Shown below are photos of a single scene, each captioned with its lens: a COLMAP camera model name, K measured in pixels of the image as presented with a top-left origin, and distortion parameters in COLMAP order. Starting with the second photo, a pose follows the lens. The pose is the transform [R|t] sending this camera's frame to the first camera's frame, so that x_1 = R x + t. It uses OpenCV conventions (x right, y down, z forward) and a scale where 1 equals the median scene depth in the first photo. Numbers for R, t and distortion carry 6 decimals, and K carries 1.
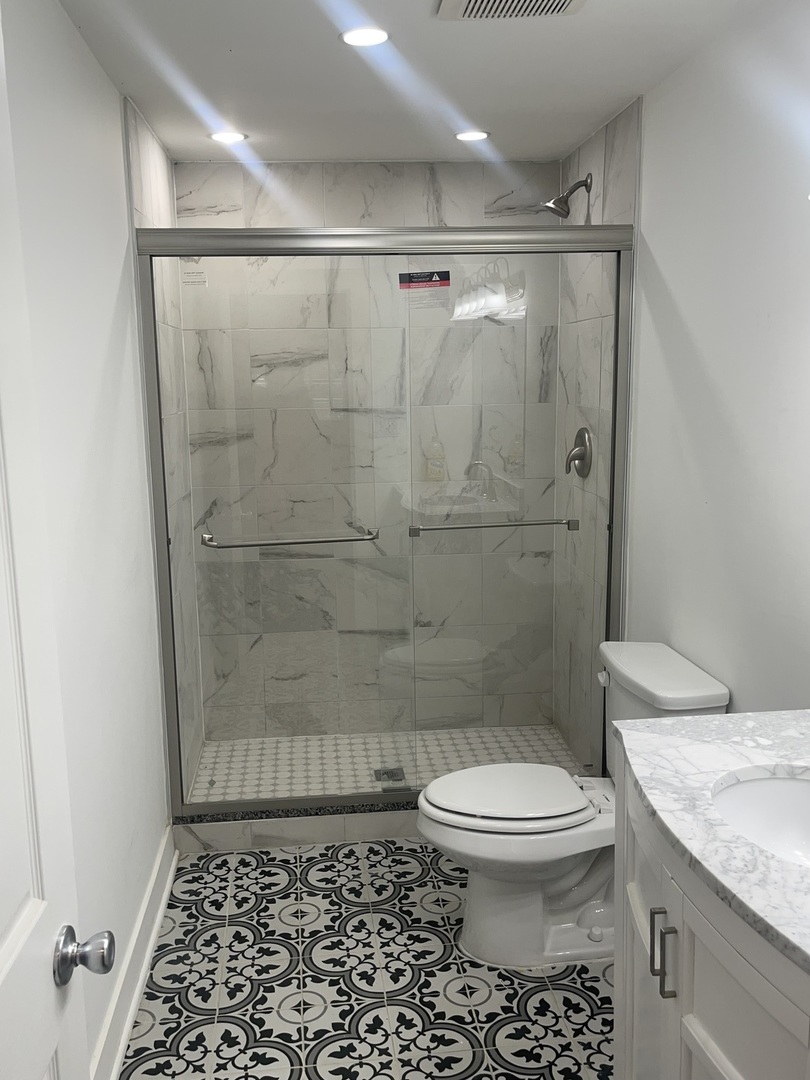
lens RADIAL K [[958.7, 0, 393.1], [0, 958.7, 541.1], [0, 0, 1]] dist [0.049401, -0.049168]
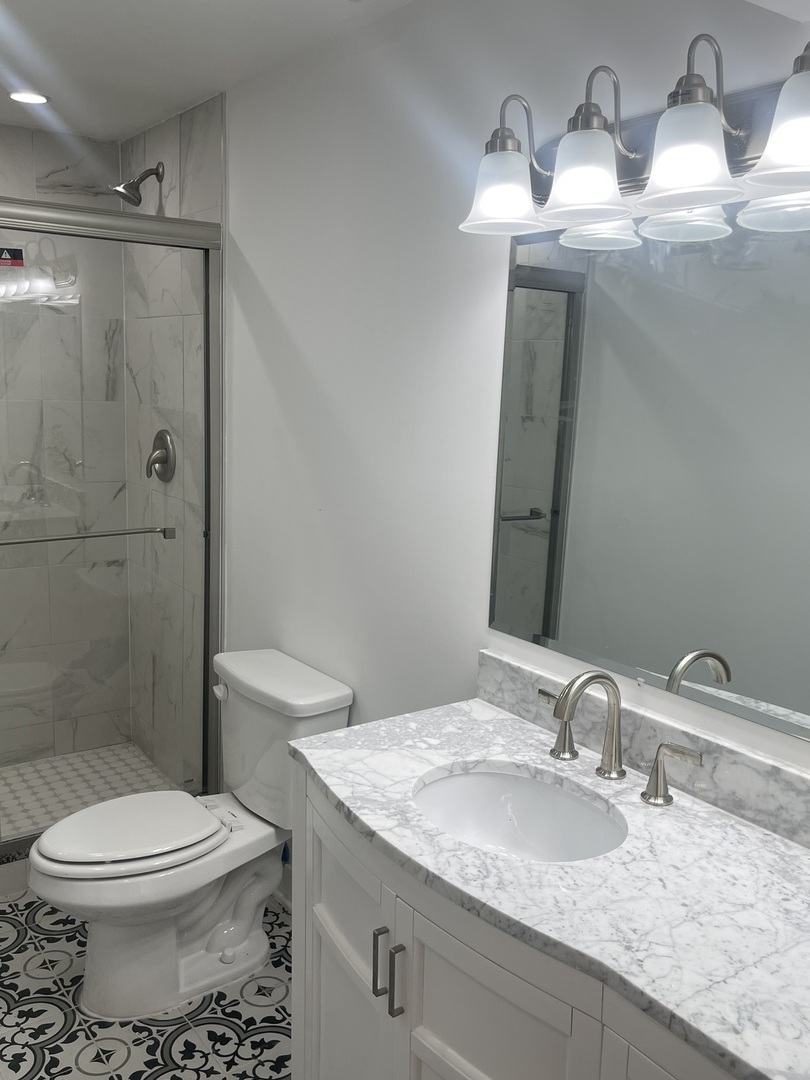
lens RADIAL K [[958.7, 0, 395.8], [0, 958.7, 549.3], [0, 0, 1]] dist [0.049401, -0.049168]
pose [[0.869613, -0.044185, 0.491753, -0.099873], [0.037024, 0.999019, 0.024290, -0.018189], [-0.492344, -0.002916, 0.870396, 0.070832]]
